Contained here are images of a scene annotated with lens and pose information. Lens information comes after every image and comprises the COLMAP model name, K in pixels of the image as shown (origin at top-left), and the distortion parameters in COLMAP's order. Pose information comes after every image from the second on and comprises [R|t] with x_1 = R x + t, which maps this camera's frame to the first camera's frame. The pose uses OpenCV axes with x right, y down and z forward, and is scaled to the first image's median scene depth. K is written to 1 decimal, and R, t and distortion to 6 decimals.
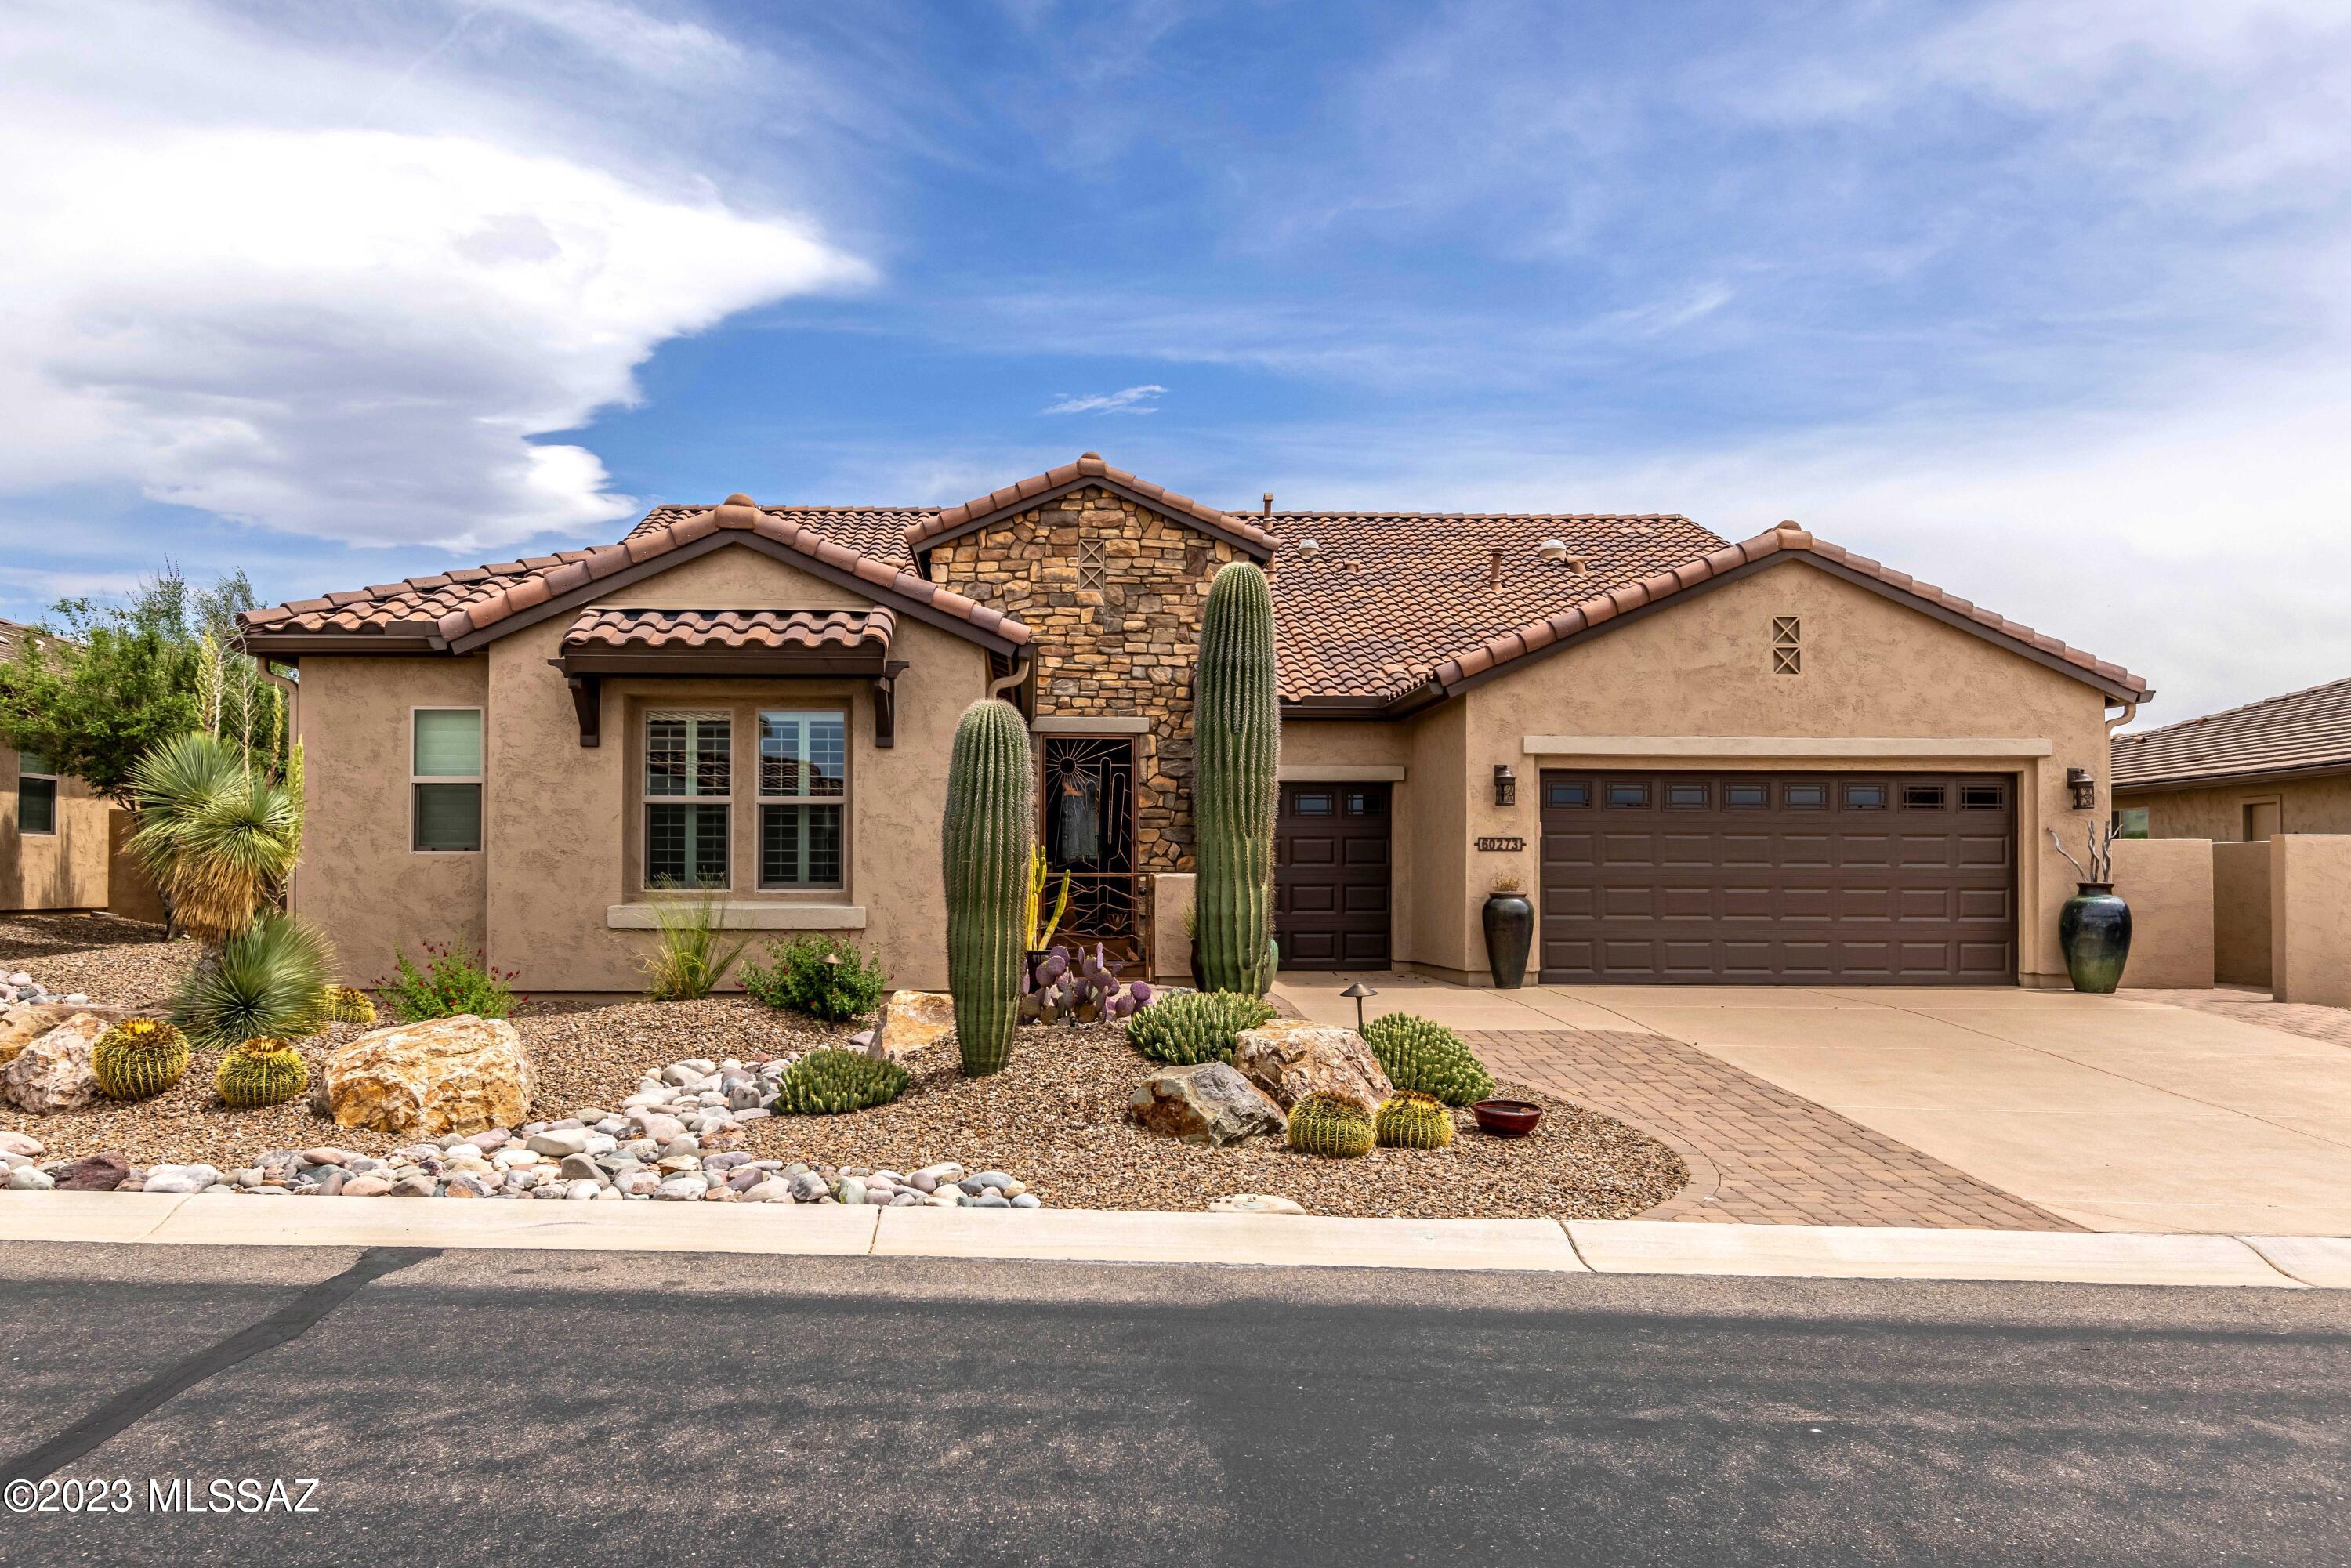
lens RADIAL K [[1416.1, 0, 1173.0], [0, 1416.1, 765.6], [0, 0, 1]] dist [-0.001874, 0.000274]
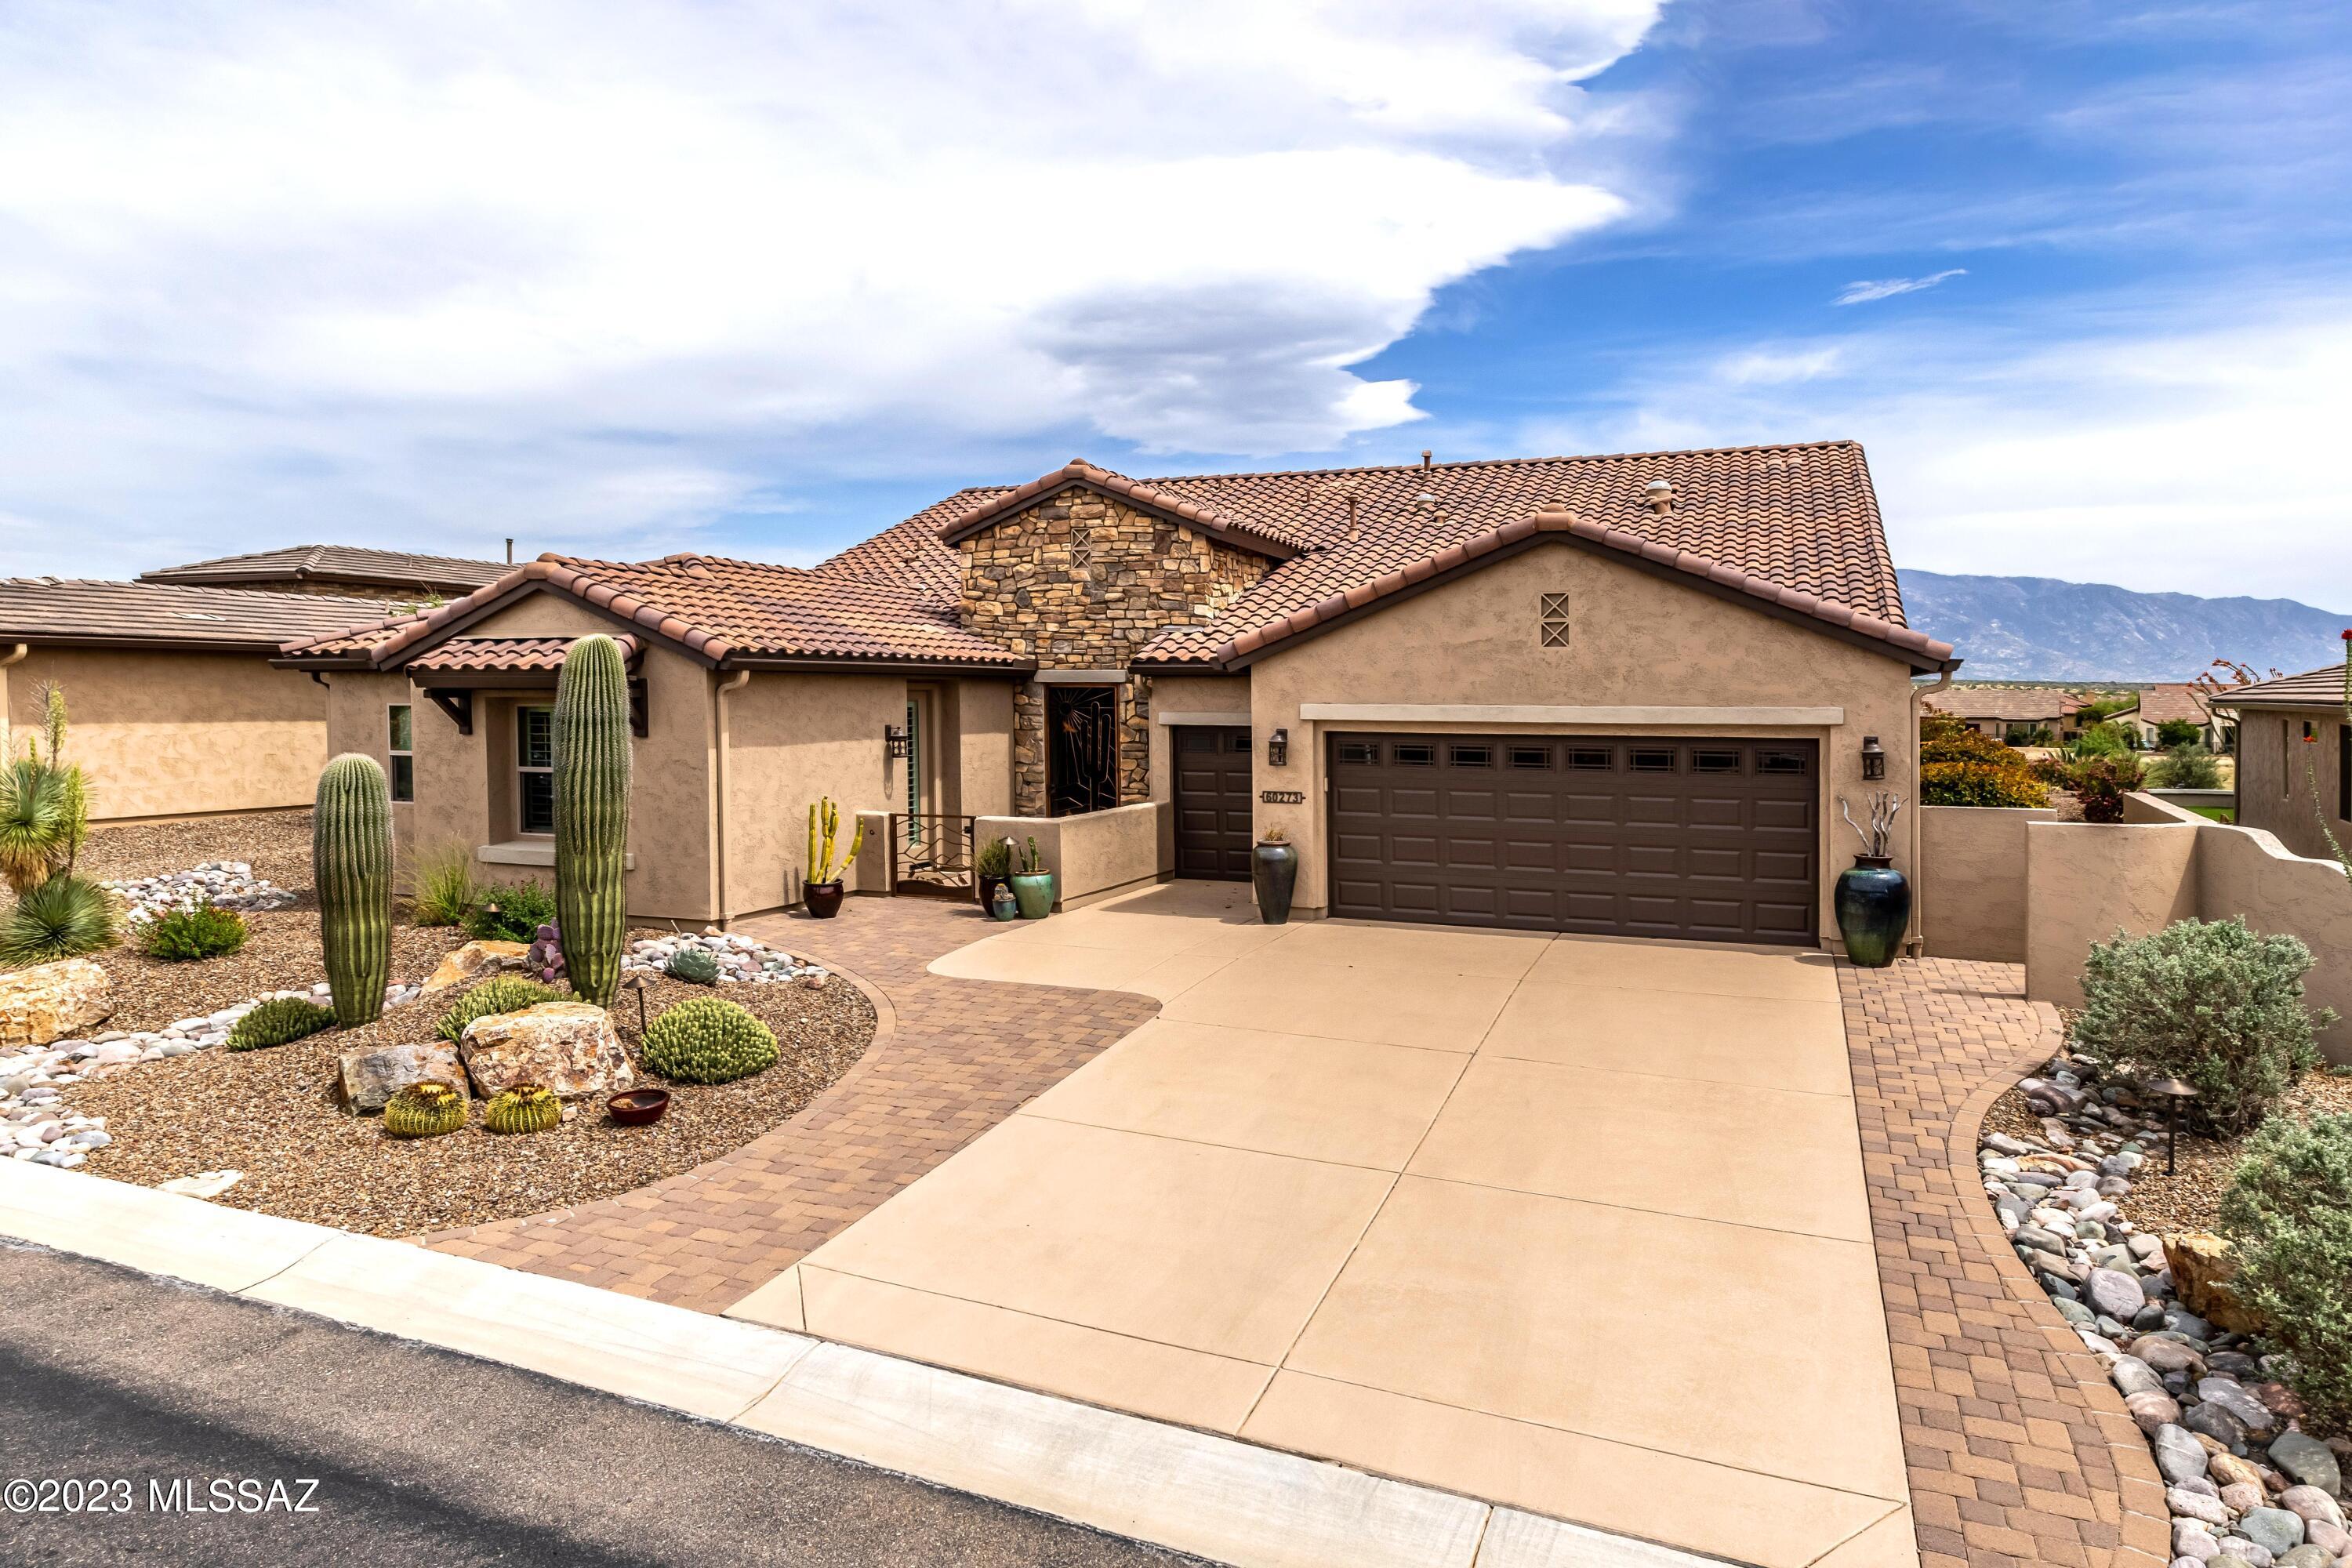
lens RADIAL K [[1119.2, 0, 1175.3], [0, 1119.2, 692.5], [0, 0, 1]] dist [0.000085, -0.000129]
pose [[0.950276, 0.003469, -0.311388, 0.417883], [0.007343, 0.999410, 0.033544, -0.059571], [0.311321, -0.034162, 0.949691, 0.101387]]
